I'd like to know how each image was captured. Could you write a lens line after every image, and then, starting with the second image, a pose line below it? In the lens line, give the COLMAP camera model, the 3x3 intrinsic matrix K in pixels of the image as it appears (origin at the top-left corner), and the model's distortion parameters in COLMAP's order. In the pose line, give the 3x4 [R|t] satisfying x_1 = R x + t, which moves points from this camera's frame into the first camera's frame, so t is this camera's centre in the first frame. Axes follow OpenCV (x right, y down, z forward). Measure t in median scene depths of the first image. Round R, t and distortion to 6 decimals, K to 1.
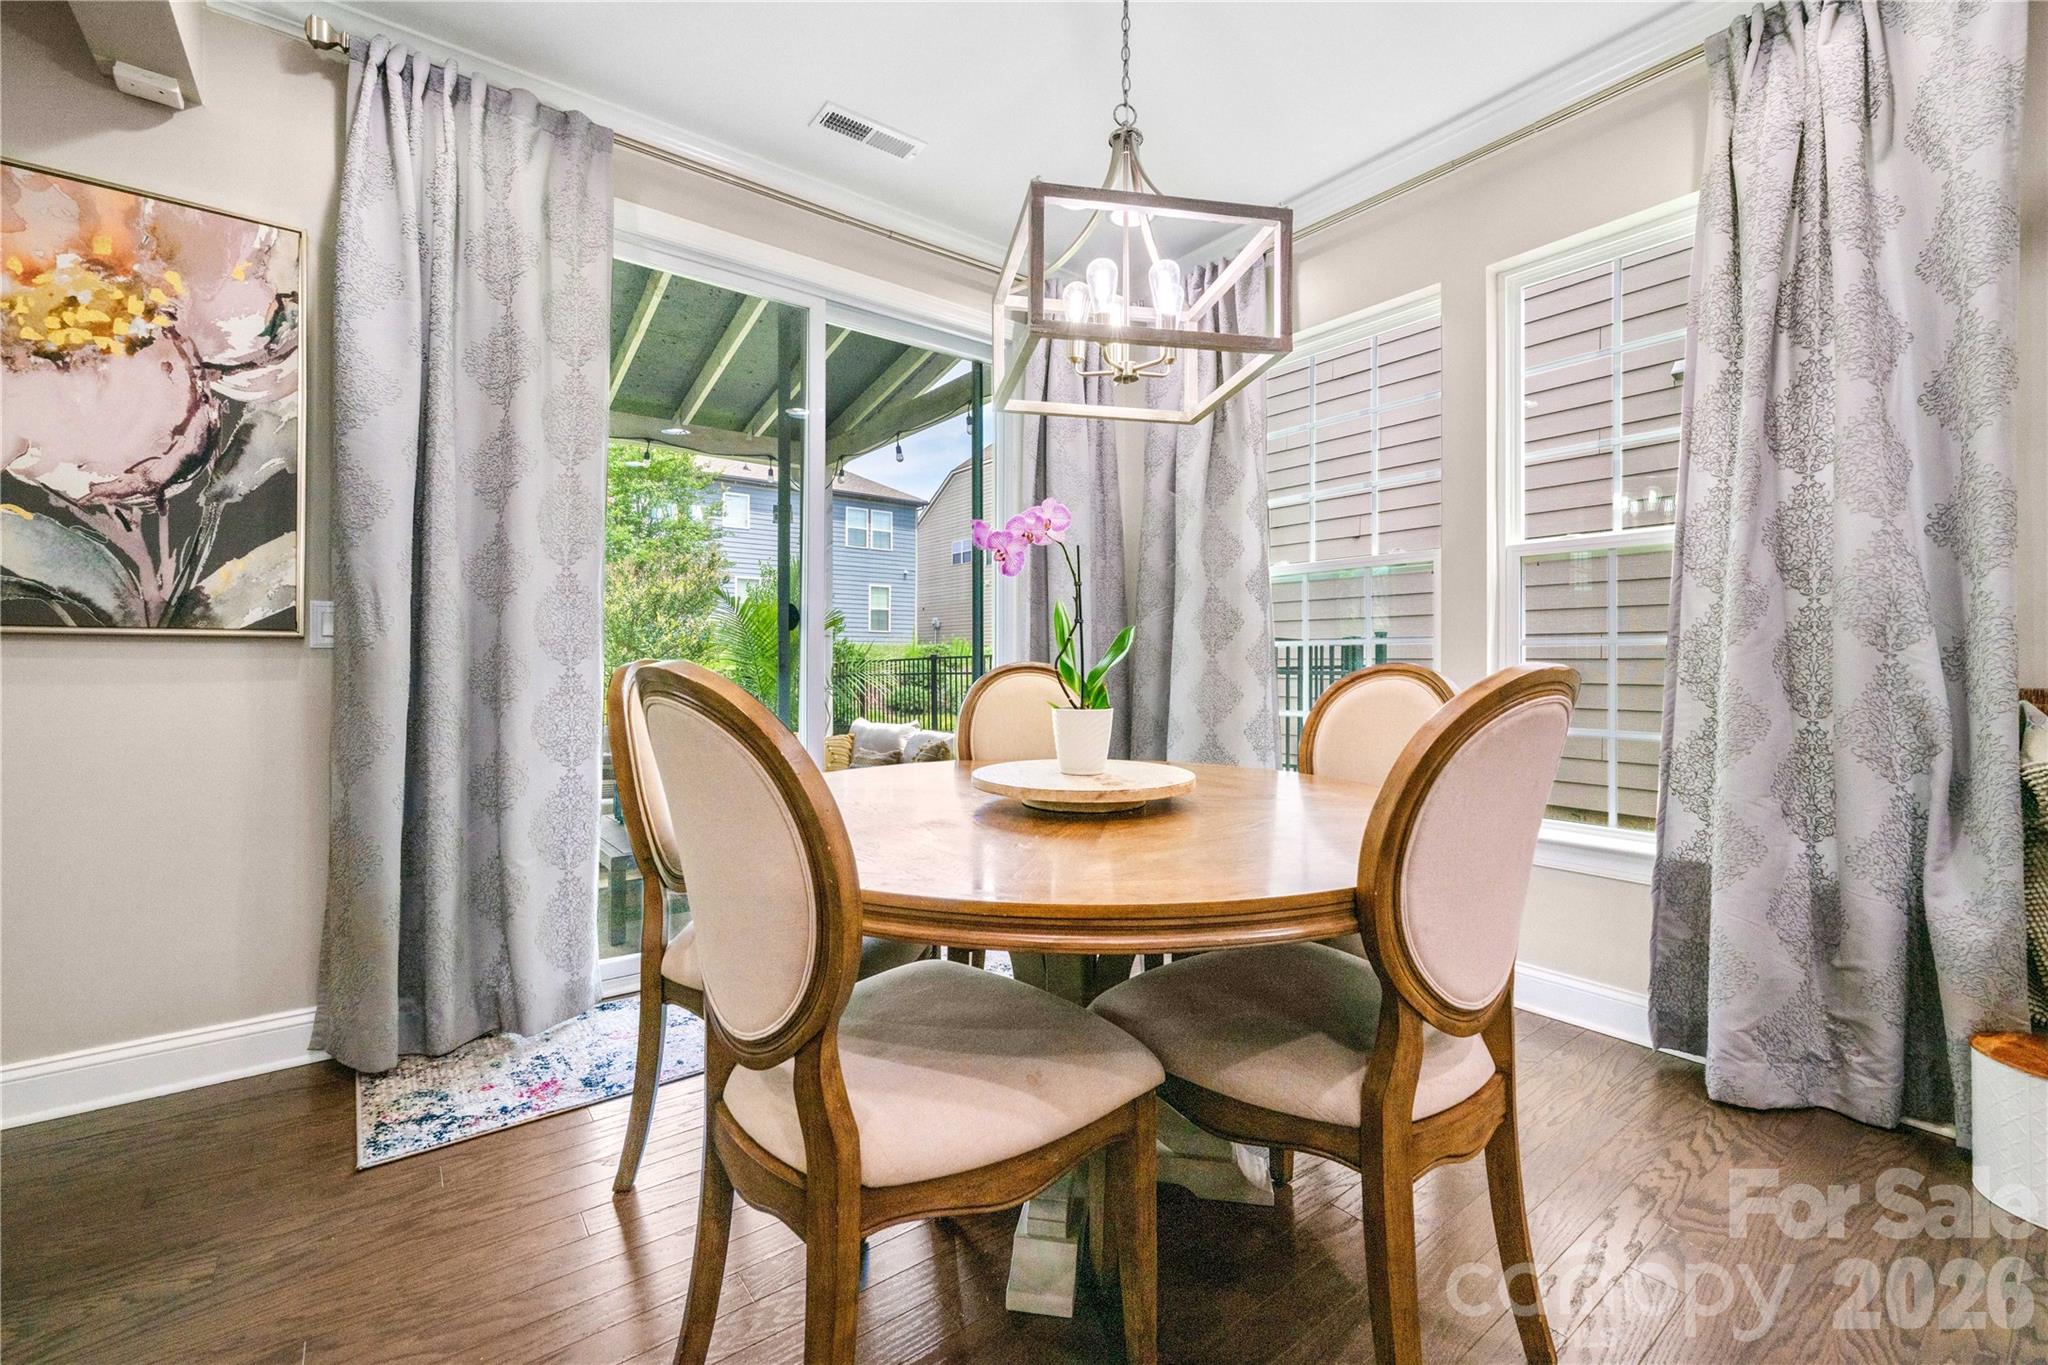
lens RADIAL K [[858.0, 0, 1028.3], [0, 858.0, 656.6], [0, 0, 1]] dist [0.001530, 0.000210]
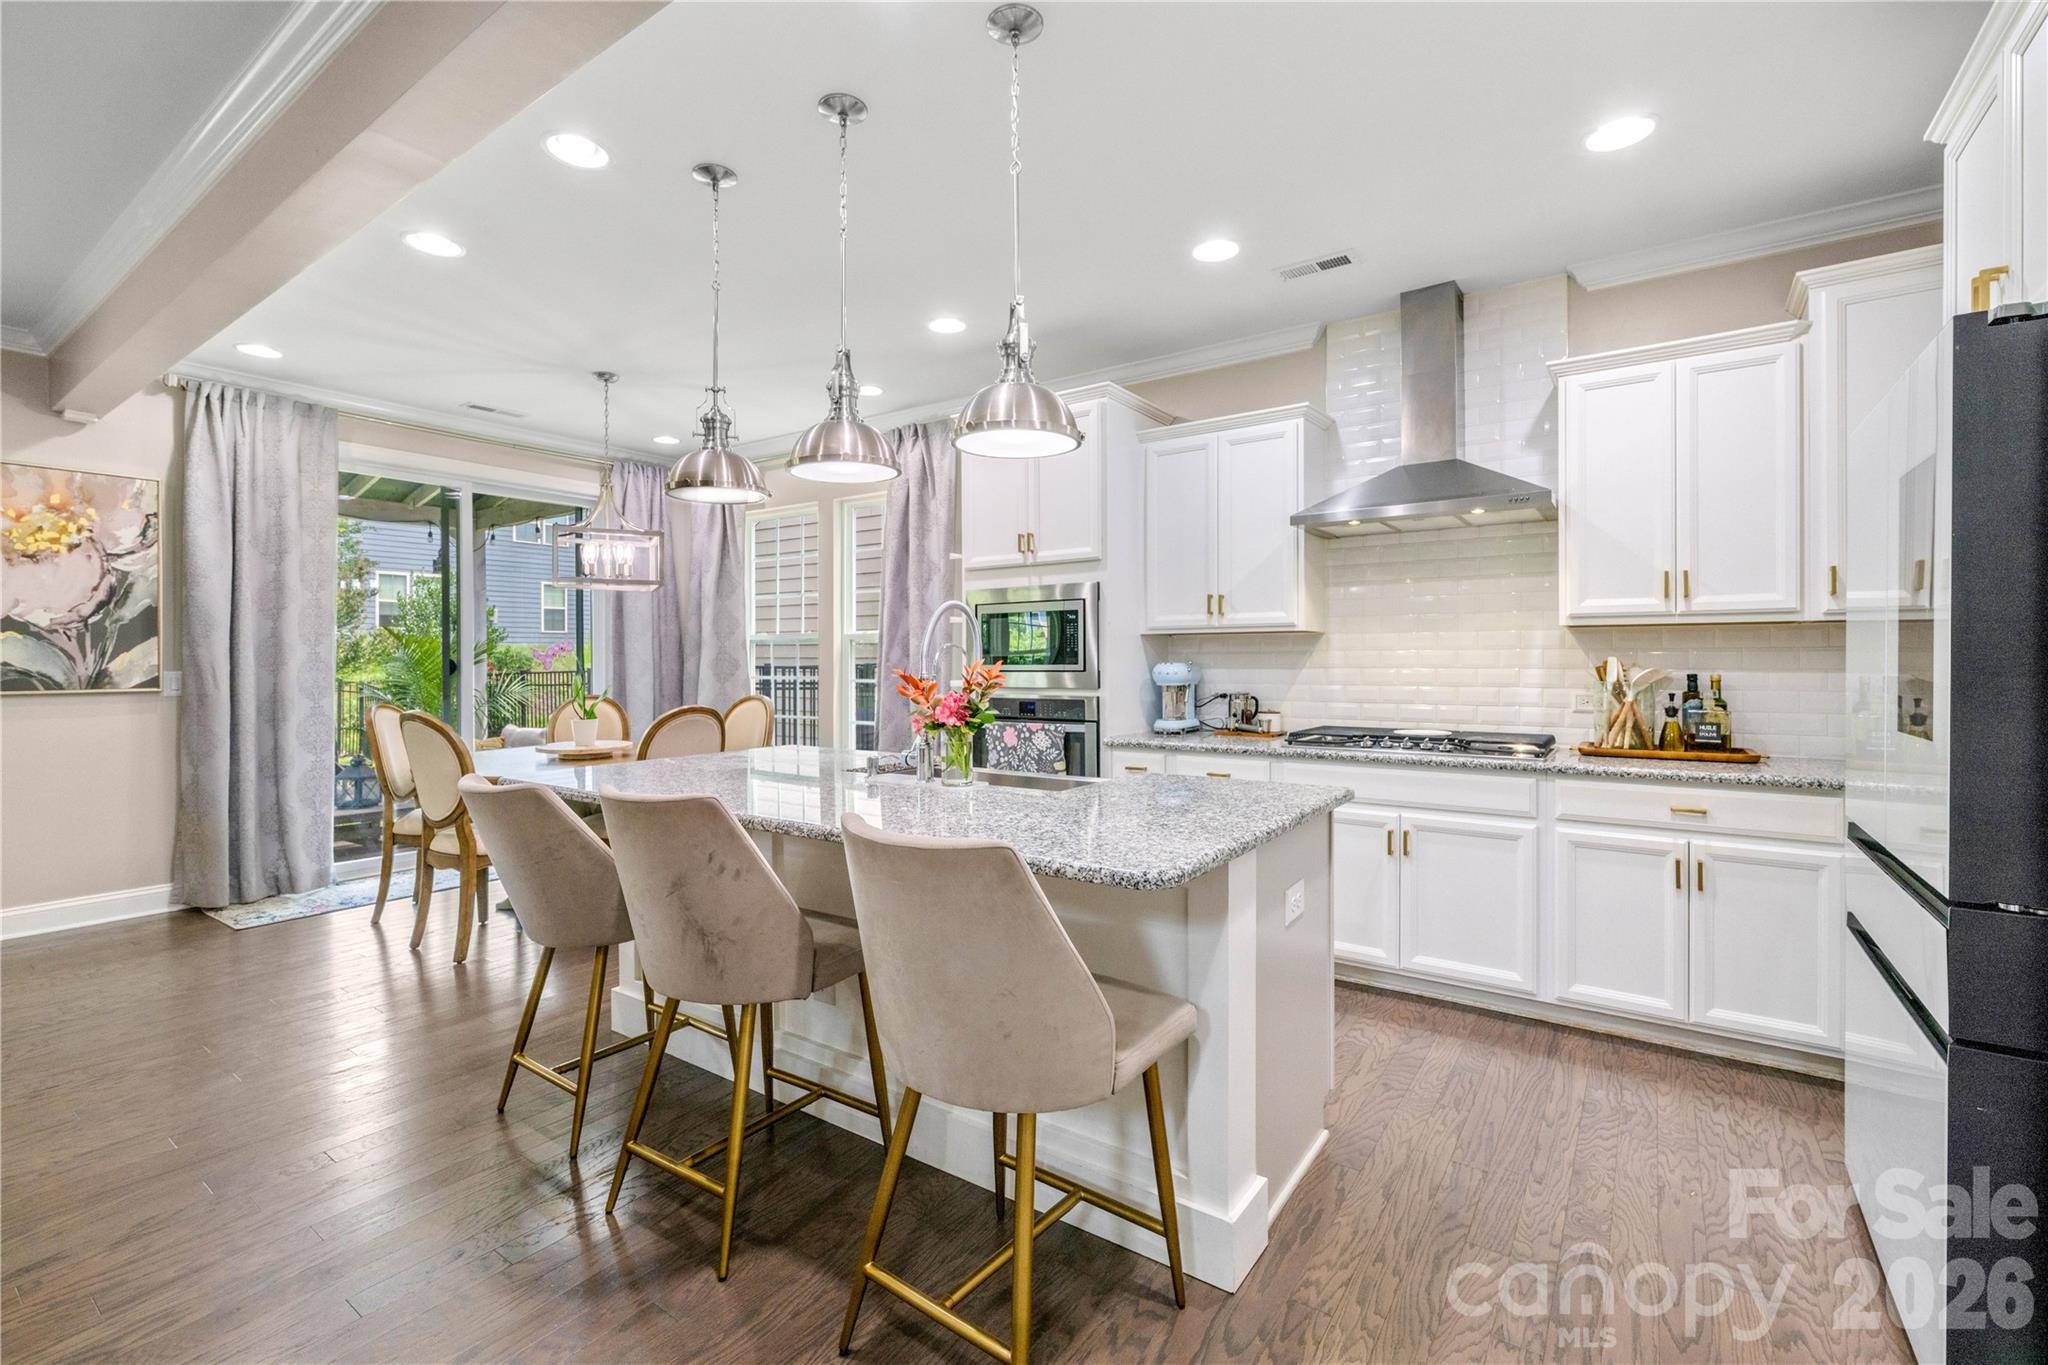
lens RADIAL K [[888.8, 0, 1024.3], [0, 888.8, 662.1], [0, 0, 1]] dist [-0.000417, -0.000320]
pose [[0.953450, -0.006242, 0.301486, 0.419629], [0.002376, 0.999910, 0.013188, -0.115096], [-0.301541, -0.011858, 0.953379, -1.557638]]
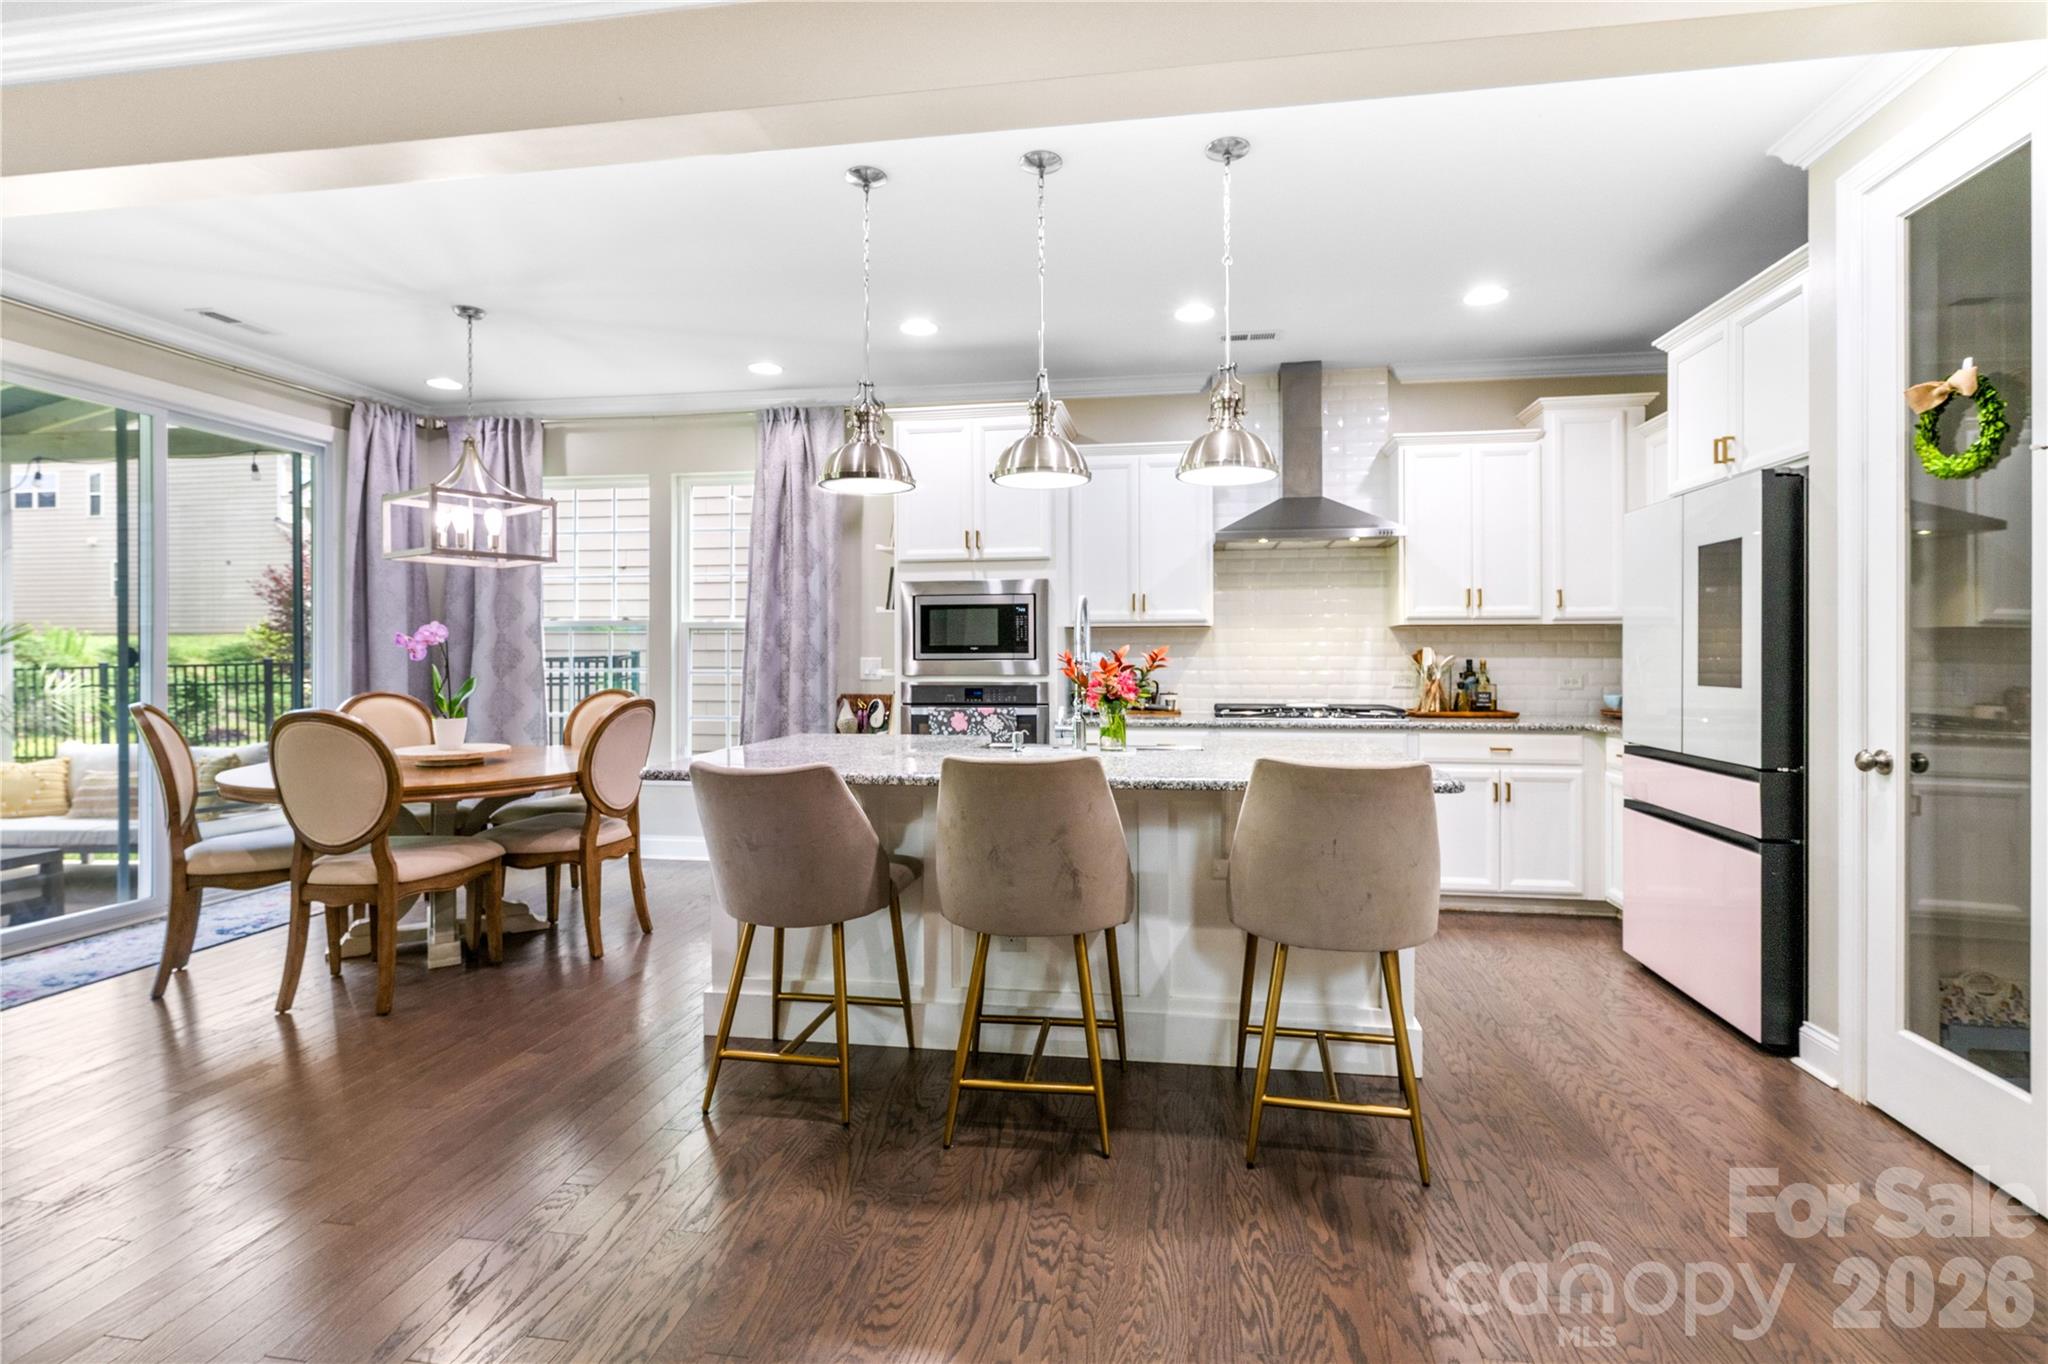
lens RADIAL K [[927.6, 0, 1051.9], [0, 927.6, 655.5], [0, 0, 1]] dist [0.000035, -0.000161]
pose [[0.715750, -0.005319, 0.698336, -0.388903], [-0.003577, 0.999930, 0.011282, -0.104092], [-0.698347, -0.010573, 0.715681, -1.381604]]
